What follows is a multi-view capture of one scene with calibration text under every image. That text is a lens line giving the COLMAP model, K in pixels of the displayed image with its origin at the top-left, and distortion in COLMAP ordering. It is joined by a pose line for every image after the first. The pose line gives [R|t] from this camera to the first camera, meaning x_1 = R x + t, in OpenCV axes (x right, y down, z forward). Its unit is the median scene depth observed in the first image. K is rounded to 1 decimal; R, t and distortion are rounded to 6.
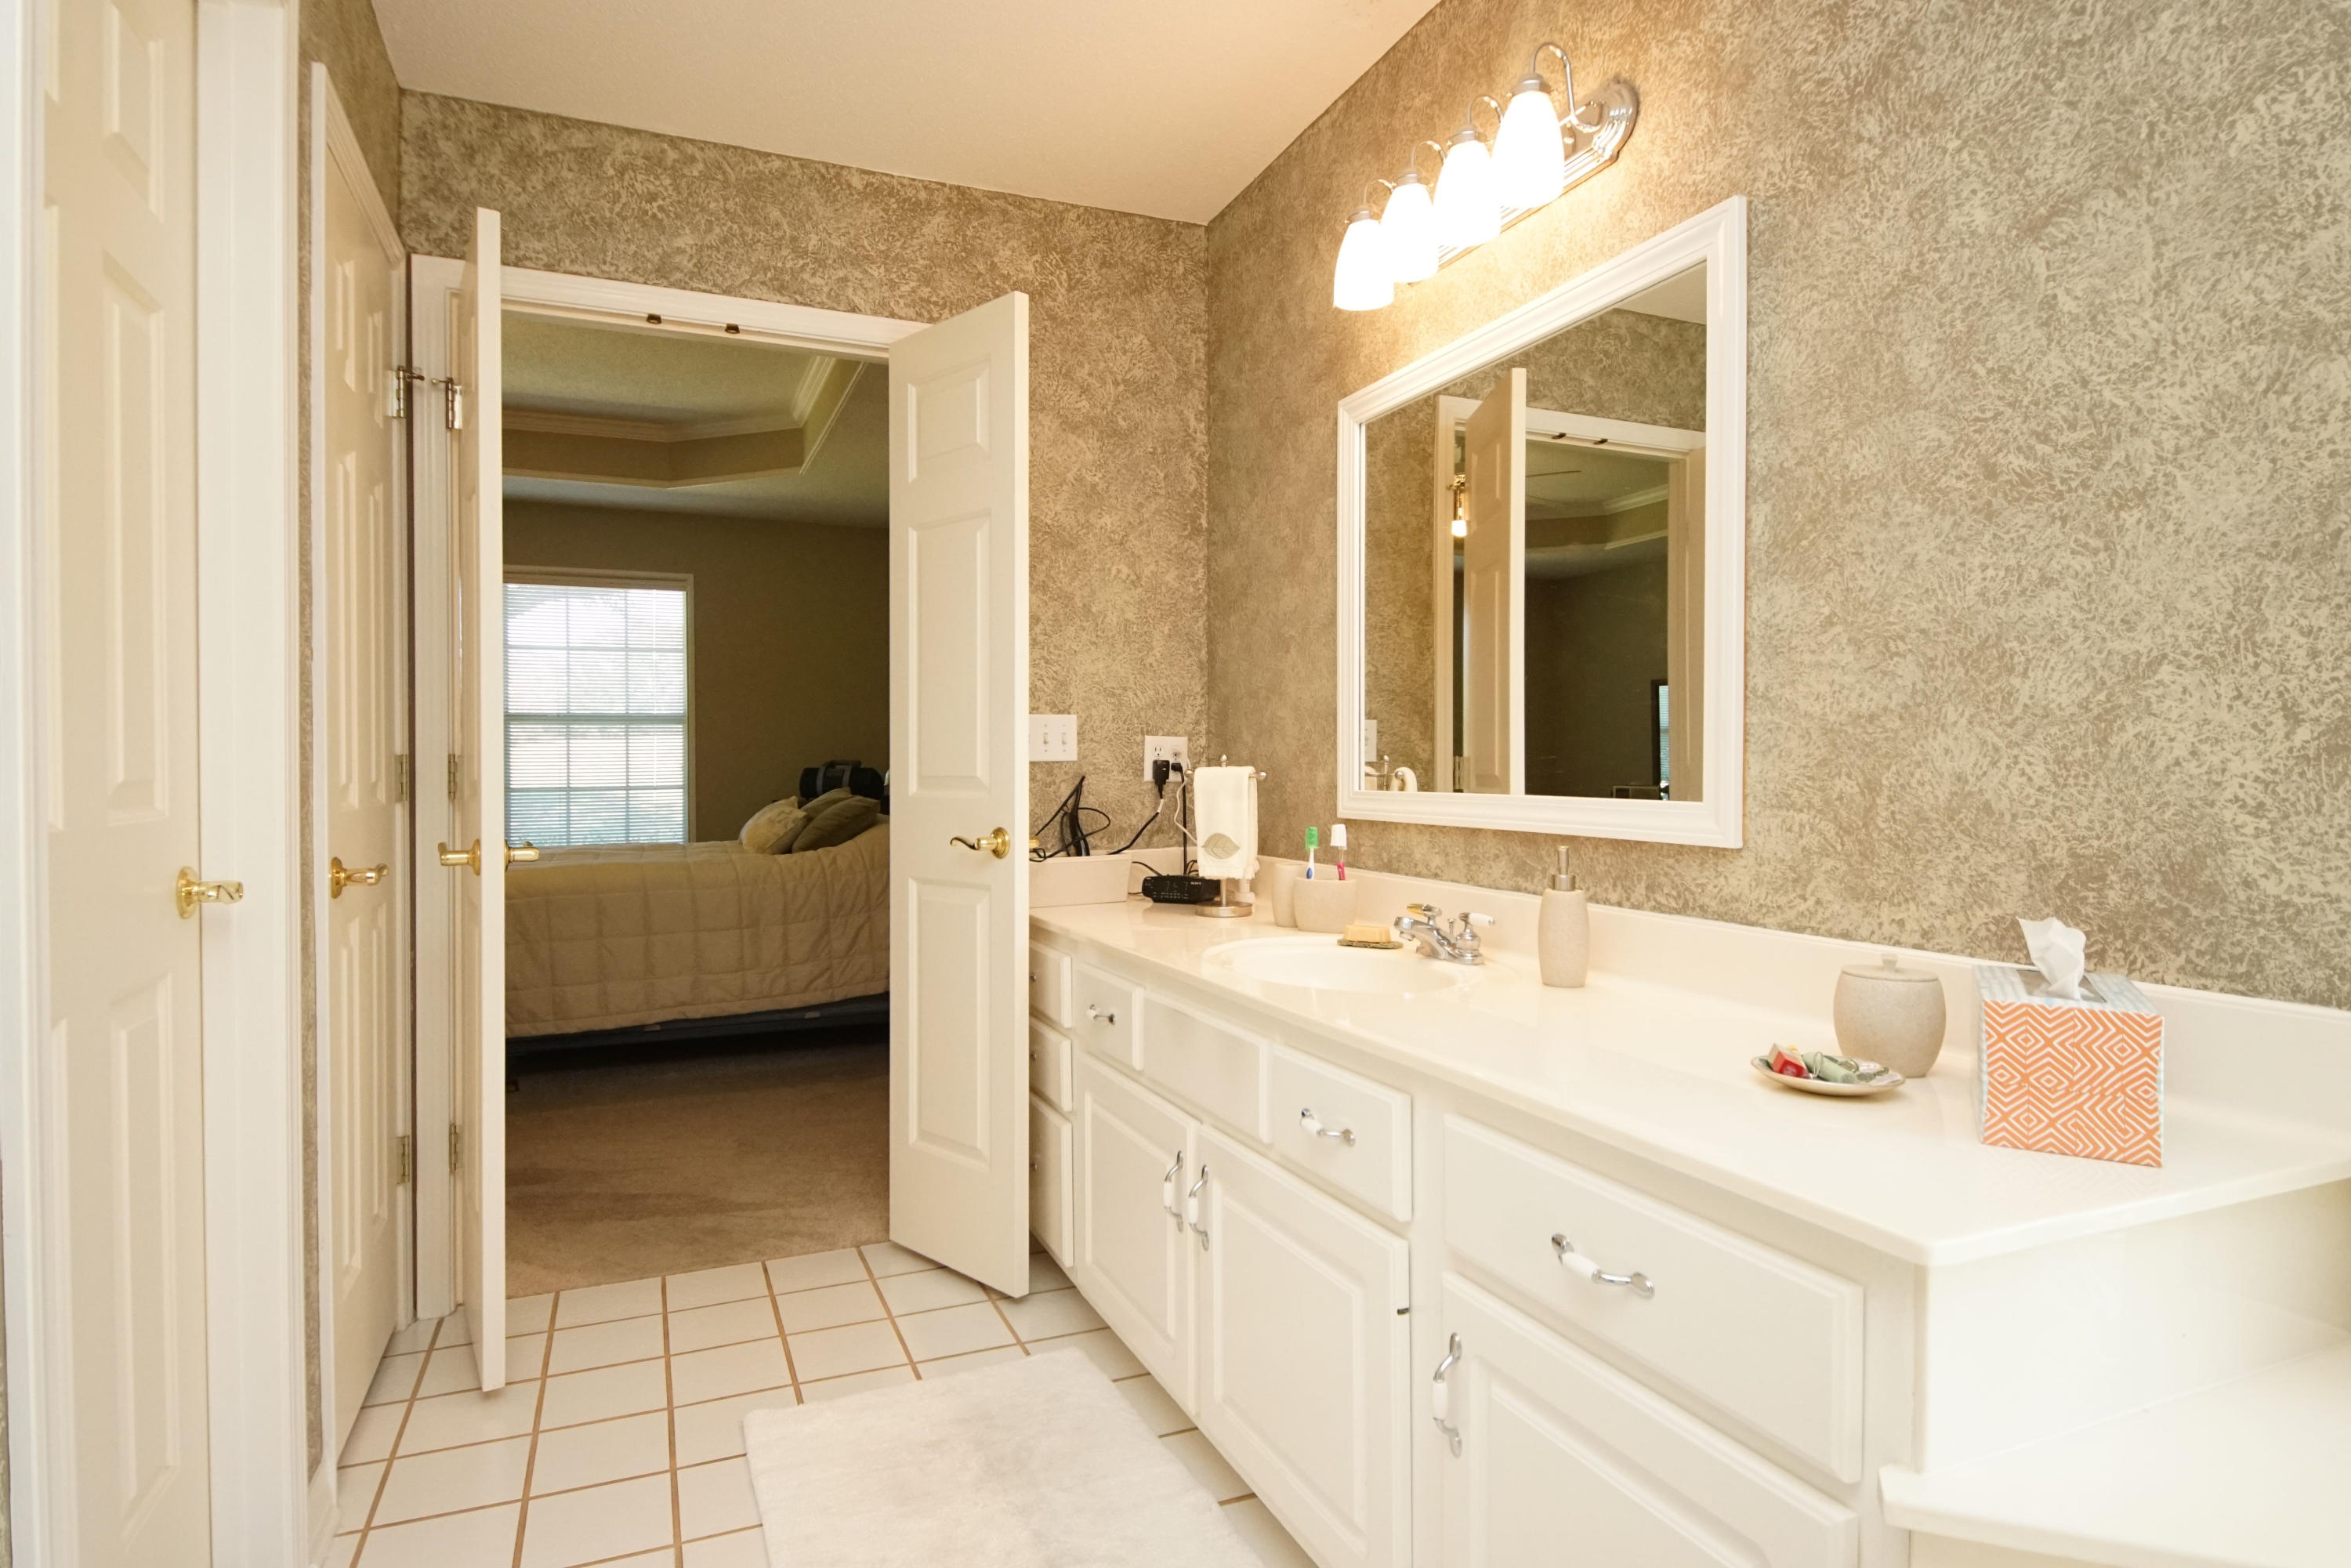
lens RADIAL K [[1258.0, 0, 1153.1], [0, 1258.0, 774.9], [0, 0, 1]] dist [0.043718, -0.045492]
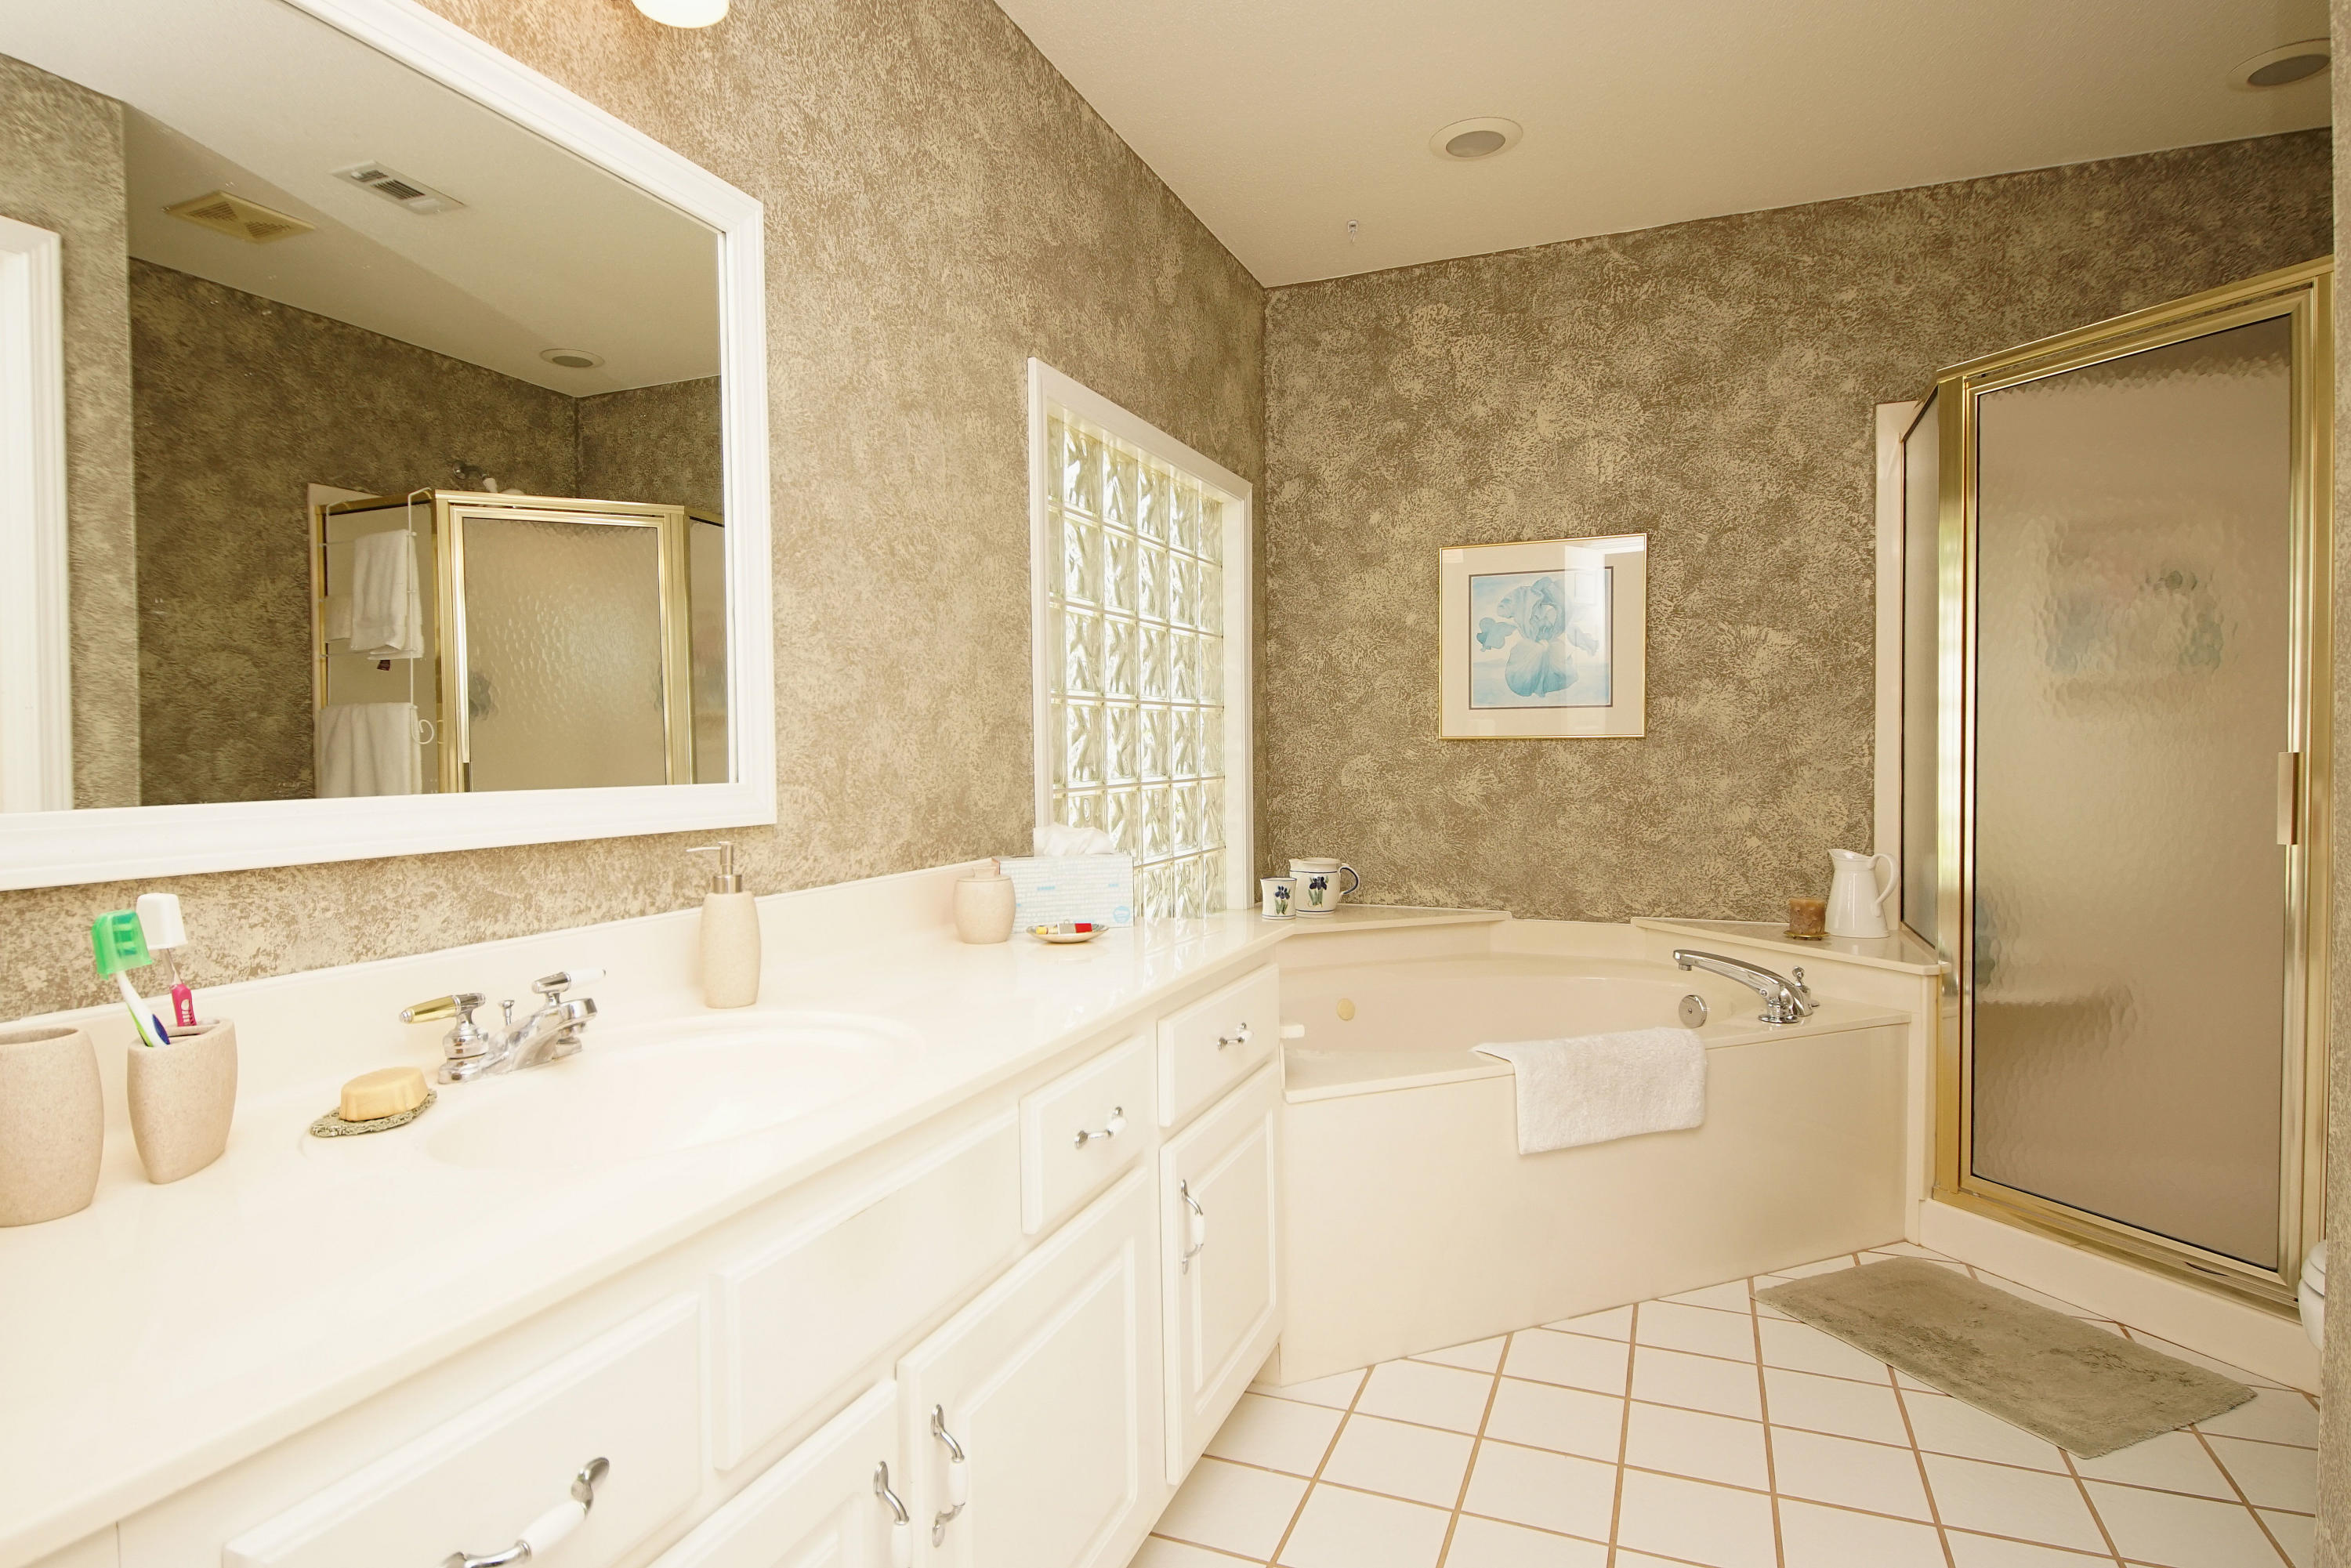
lens RADIAL K [[1258.0, 0, 1153.1], [0, 1258.0, 774.9], [0, 0, 1]] dist [0.043718, -0.045492]
pose [[-0.704356, -0.008019, 0.709801, -0.558241], [0.015057, 0.999542, 0.026234, -0.006425], [-0.709687, 0.029165, -0.703913, 1.639476]]
